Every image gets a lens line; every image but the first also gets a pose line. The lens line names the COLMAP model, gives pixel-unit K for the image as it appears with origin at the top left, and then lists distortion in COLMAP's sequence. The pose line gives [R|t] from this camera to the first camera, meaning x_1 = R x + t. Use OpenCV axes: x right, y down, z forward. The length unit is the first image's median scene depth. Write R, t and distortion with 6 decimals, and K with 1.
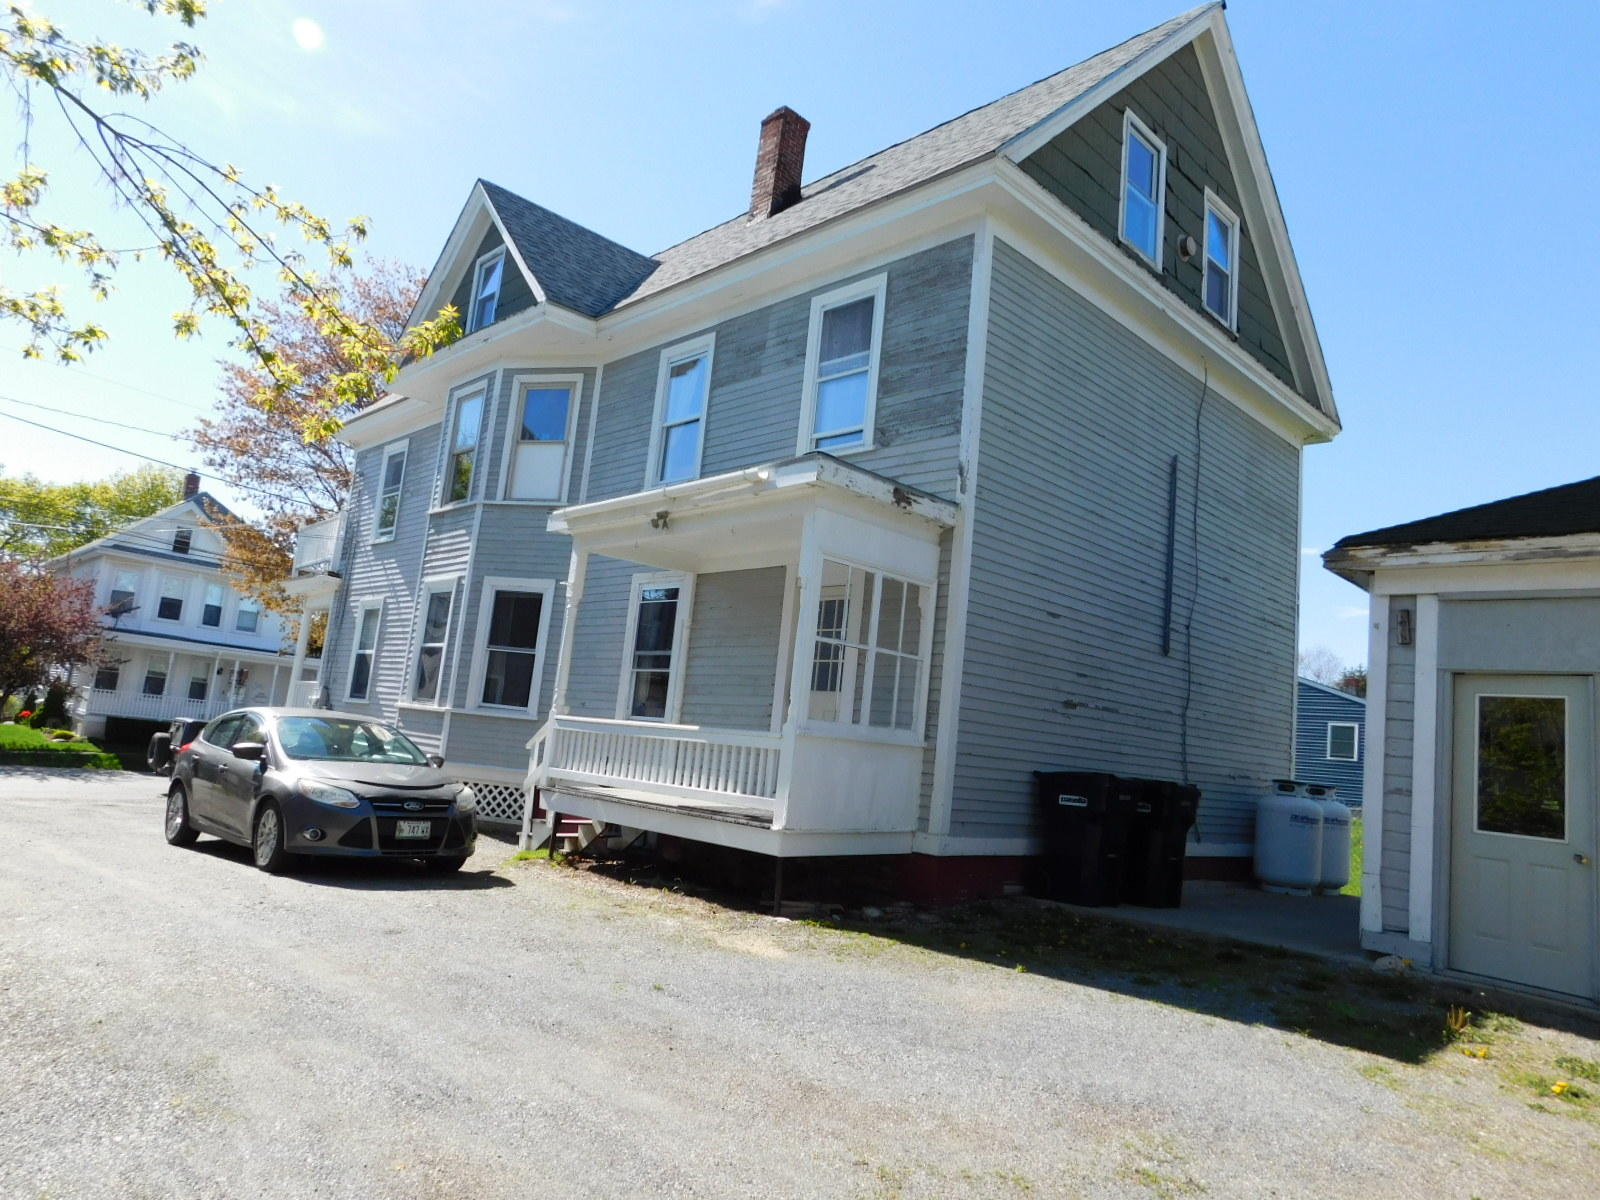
lens RADIAL K [[1066.6, 0, 838.2], [0, 1066.6, 600.0], [0, 0, 1]] dist [-0.048217, 0.063817]
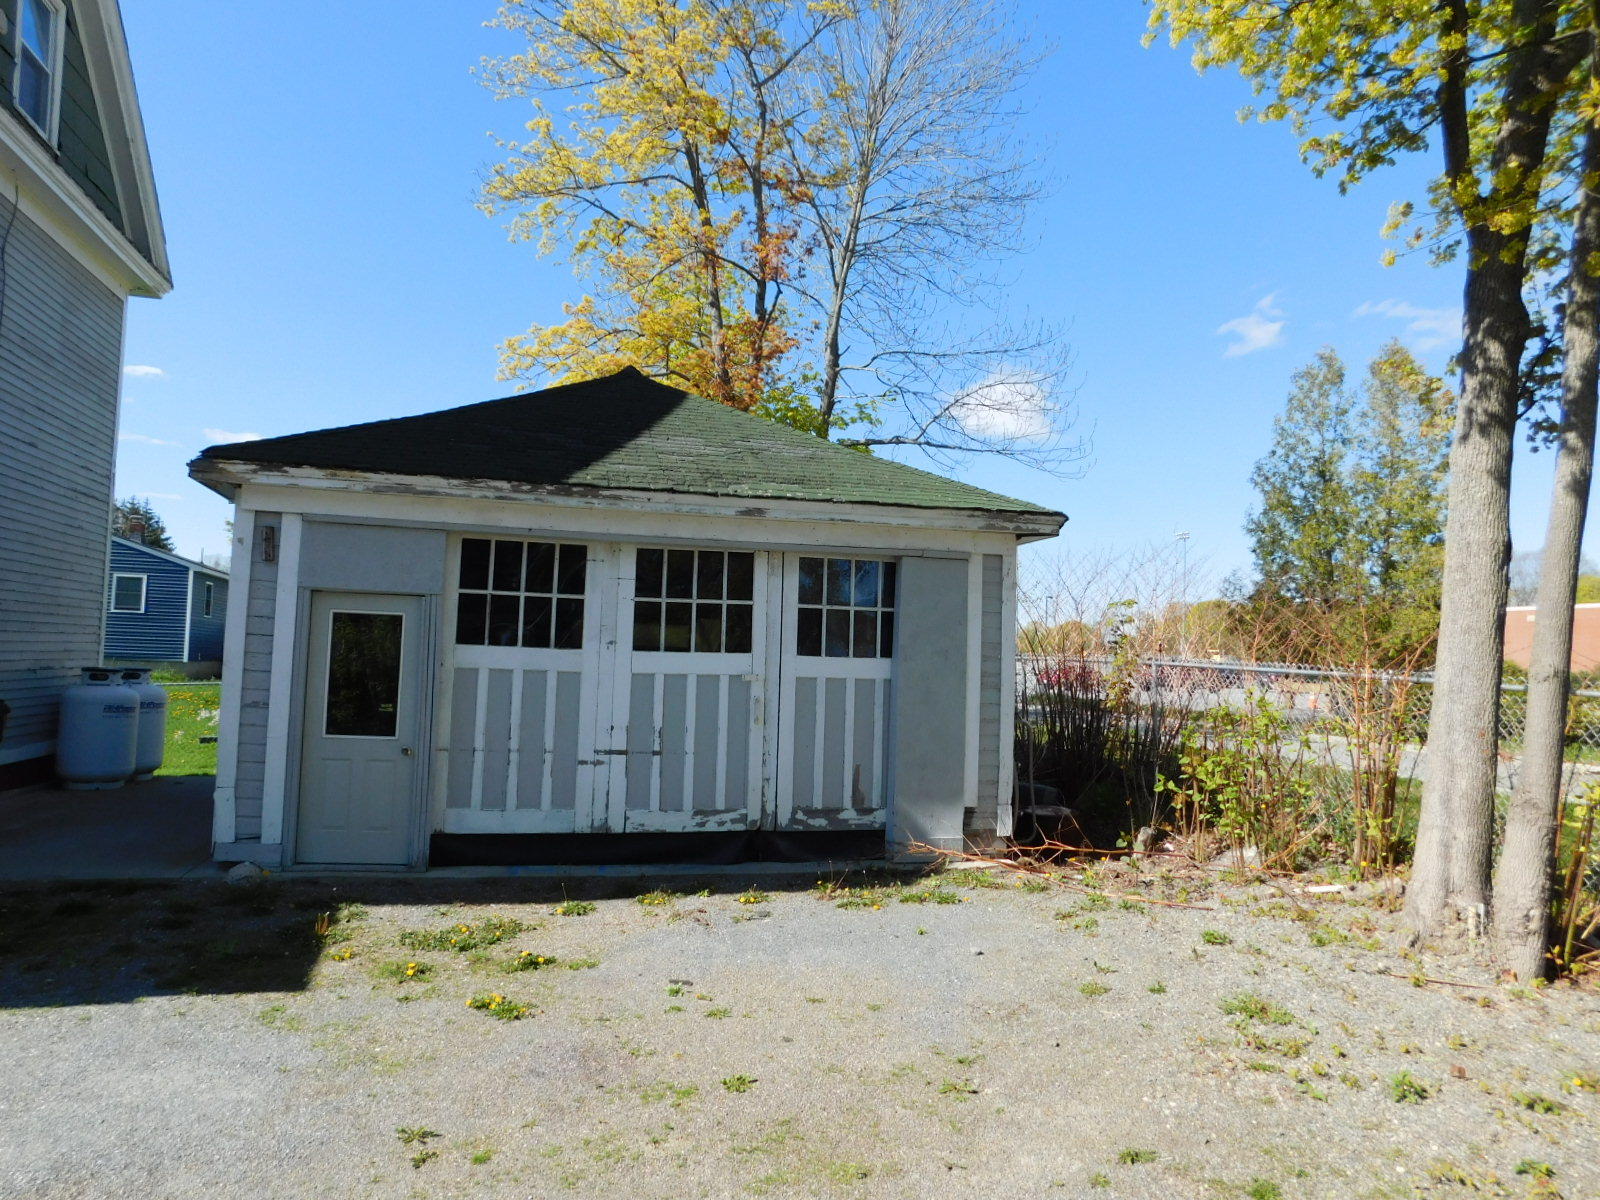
lens RADIAL K [[1043.0, 0, 792.0], [0, 1043.0, 603.3], [0, 0, 1]] dist [-0.056654, 0.049417]
pose [[0.511603, -0.030833, 0.858669, -0.036904], [-0.112941, 0.988272, 0.102778, -0.048831], [-0.851767, -0.149561, 0.502120, 0.044380]]
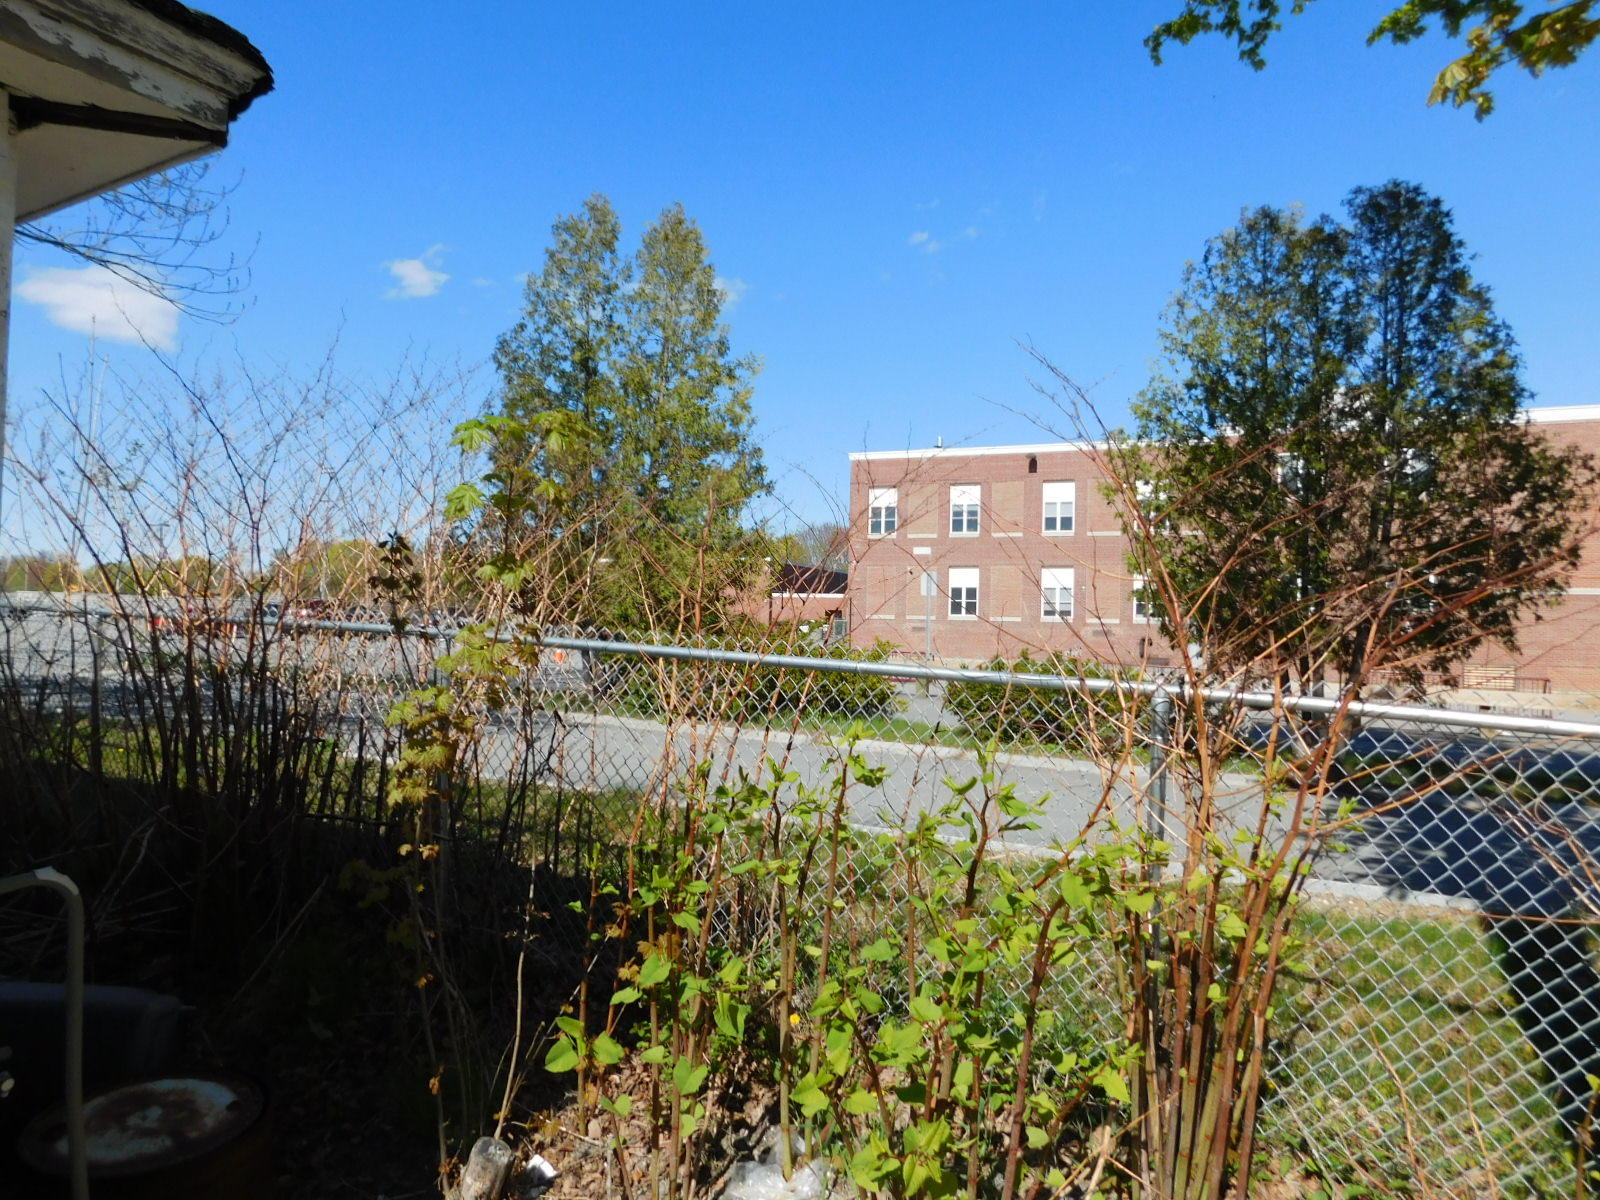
lens RADIAL K [[1043.0, 0, 792.0], [0, 1043.0, 603.3], [0, 0, 1]] dist [-0.056654, 0.049417]
pose [[-0.239600, -0.078935, 0.967658, 0.505708], [-0.195839, 0.980131, 0.031461, 0.013974], [-0.950915, -0.181967, -0.250298, 0.198914]]
